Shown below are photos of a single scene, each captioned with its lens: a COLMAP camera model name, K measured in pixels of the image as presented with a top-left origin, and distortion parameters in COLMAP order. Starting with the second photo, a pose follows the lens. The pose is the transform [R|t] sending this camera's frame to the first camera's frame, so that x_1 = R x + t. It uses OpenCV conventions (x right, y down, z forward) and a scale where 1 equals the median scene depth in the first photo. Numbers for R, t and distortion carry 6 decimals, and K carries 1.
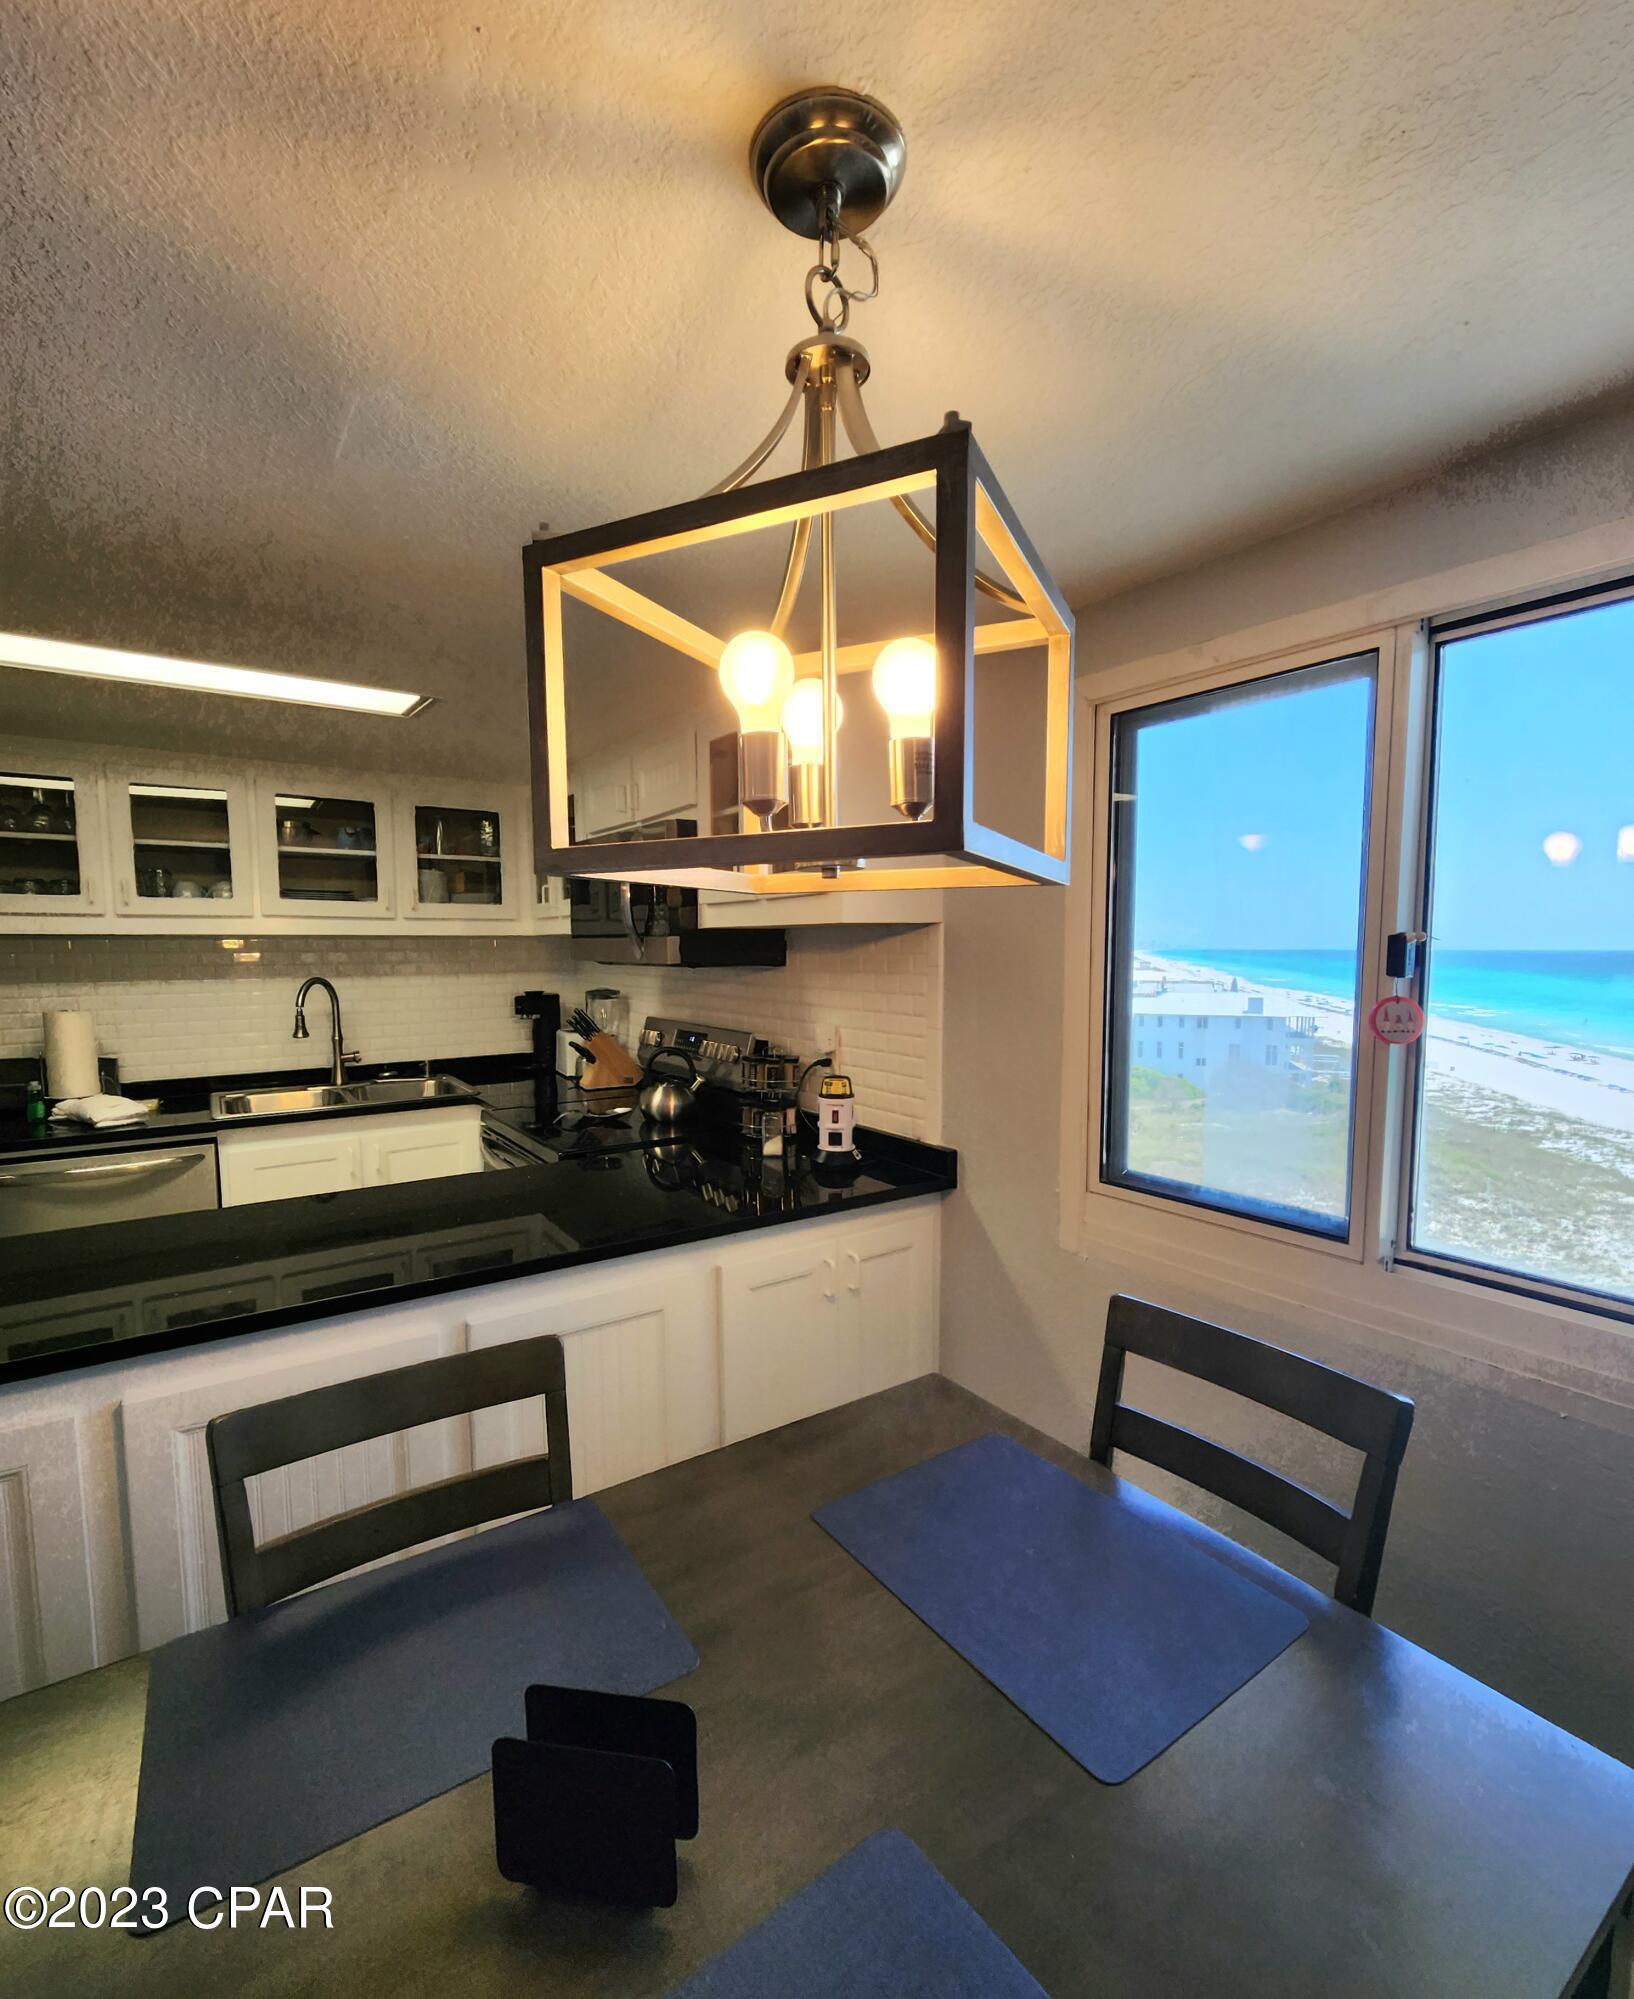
lens RADIAL K [[889.4, 0, 799.7], [0, 889.4, 1012.7], [0, 0, 1]] dist [-0.019339, 0.000229]
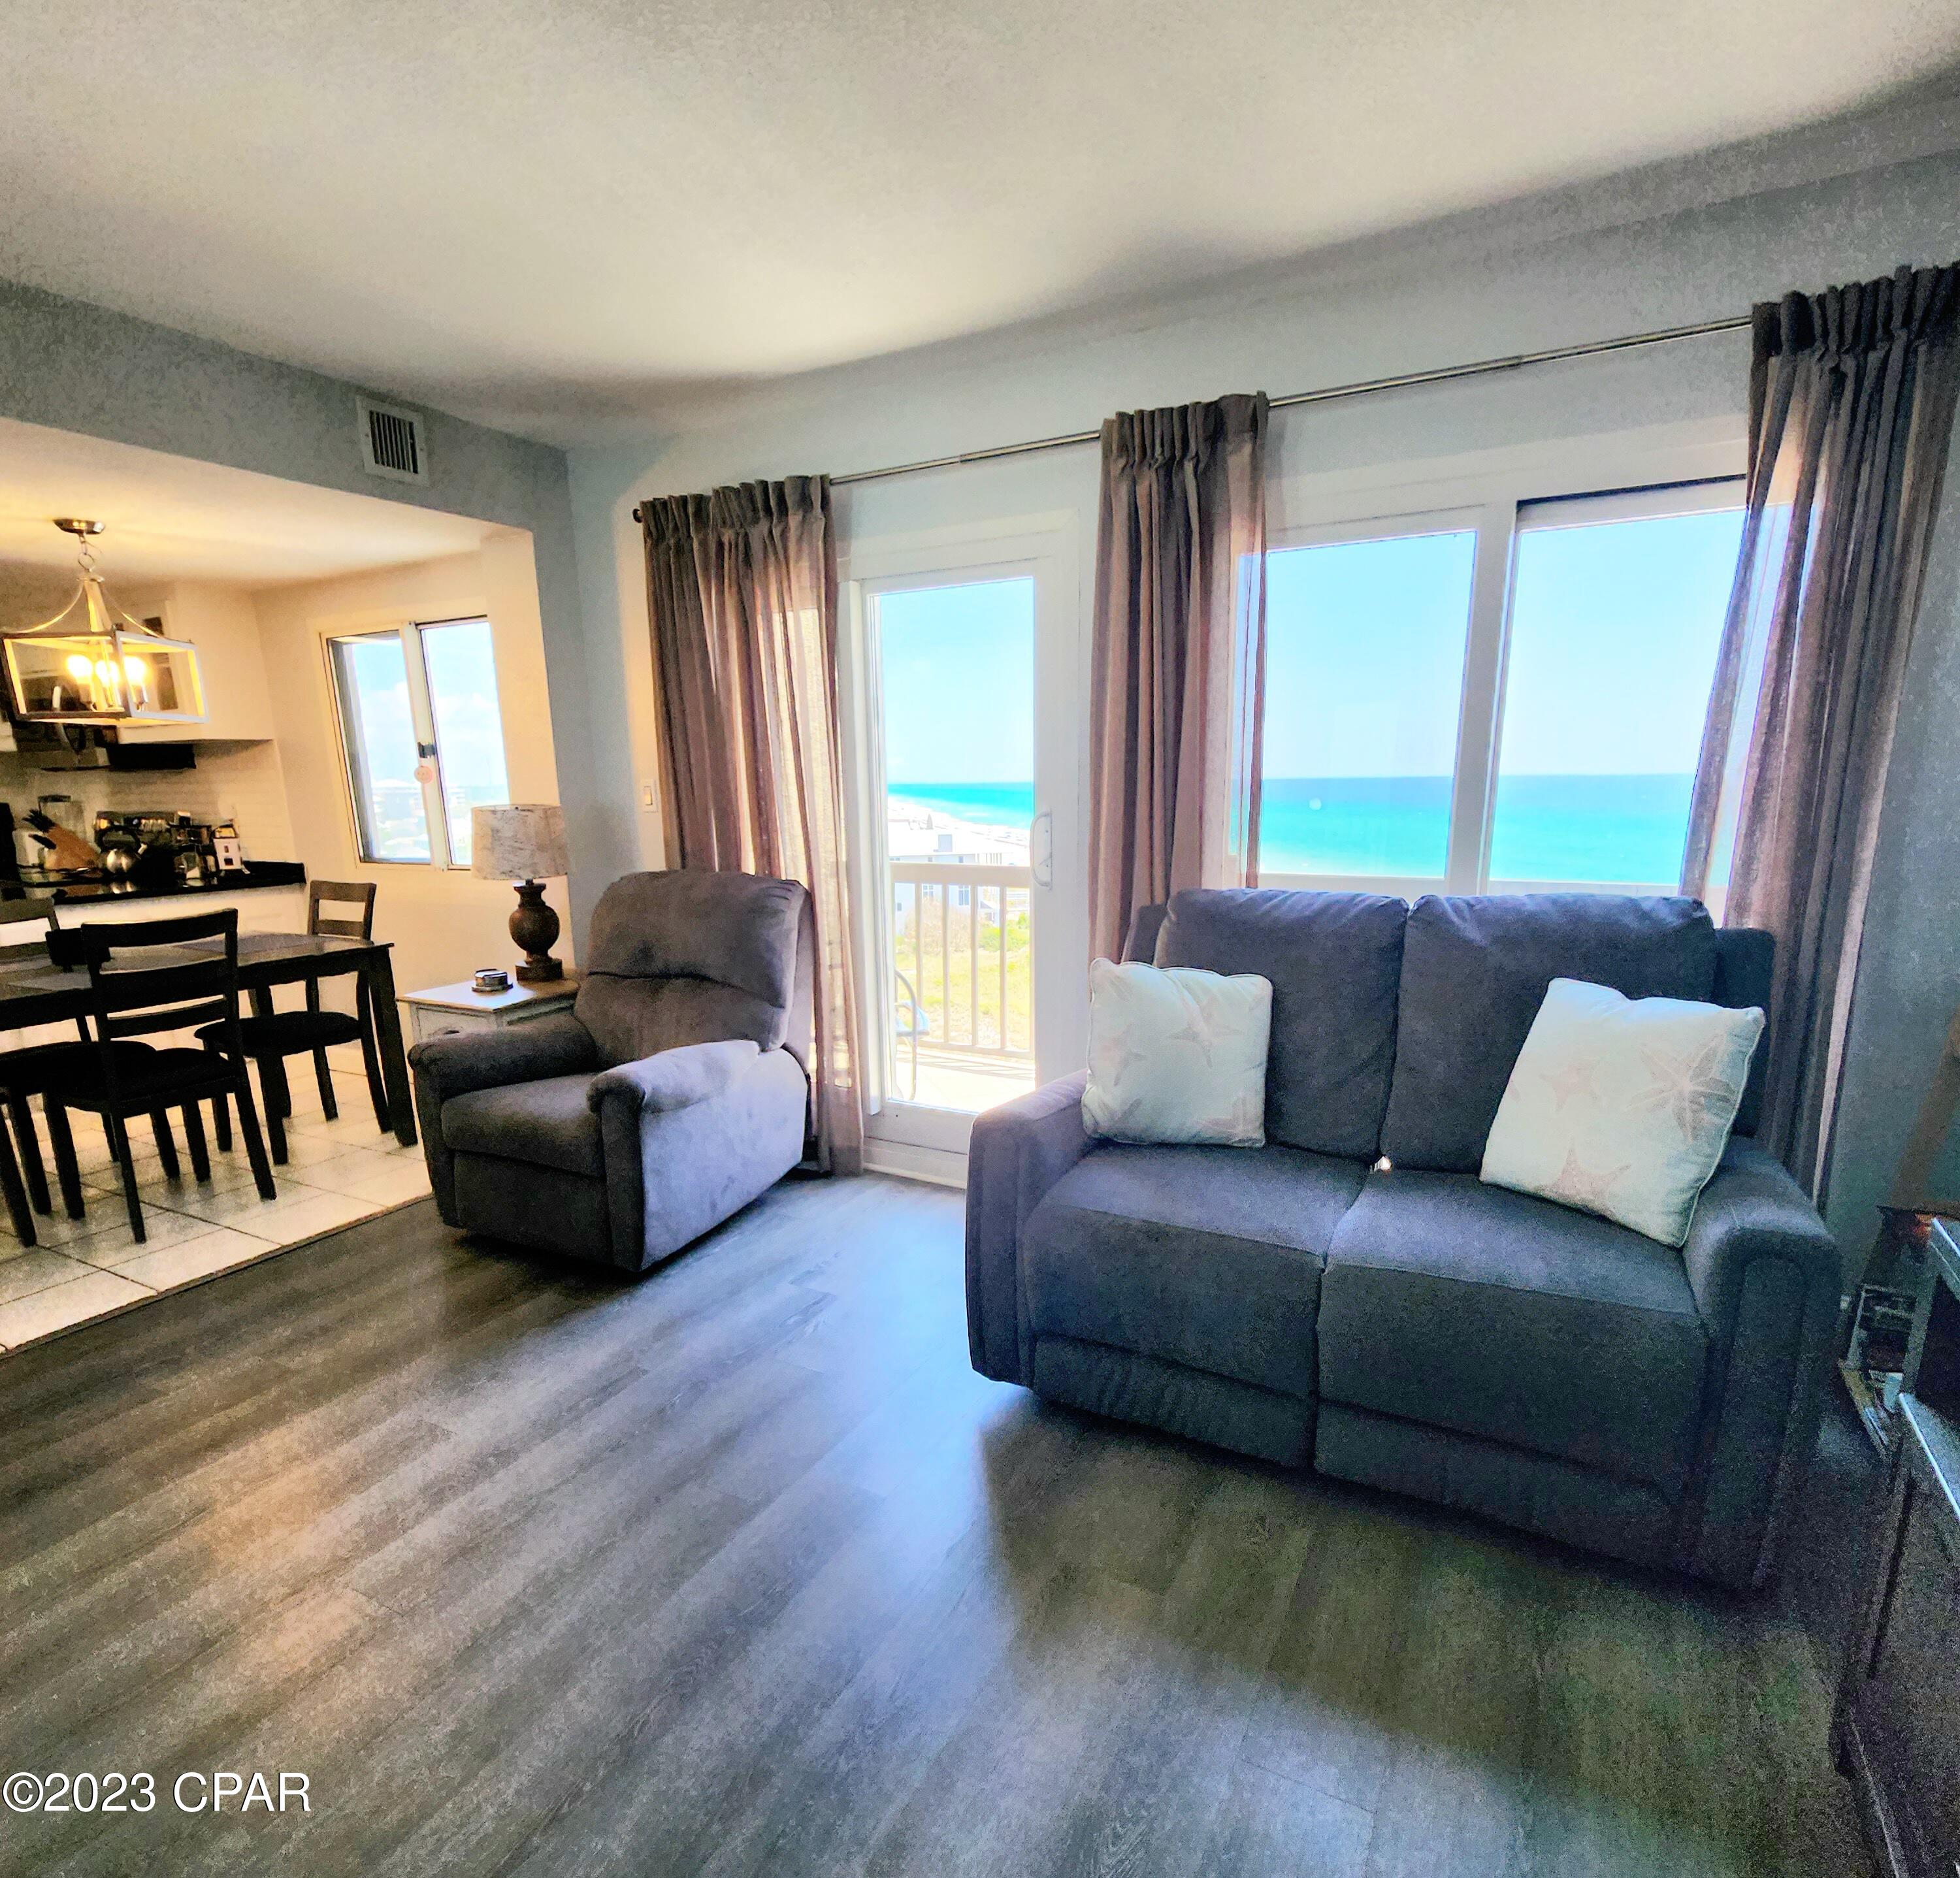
lens RADIAL K [[1086.5, 0, 978.4], [0, 1086.5, 1031.4], [0, 0, 1]] dist [-0.005148, -0.000933]
pose [[0.887976, -0.115421, 0.445169, 0.296326], [0.047709, 0.985890, 0.160451, 0.159867], [-0.457407, -0.121238, 0.880954, -1.329138]]
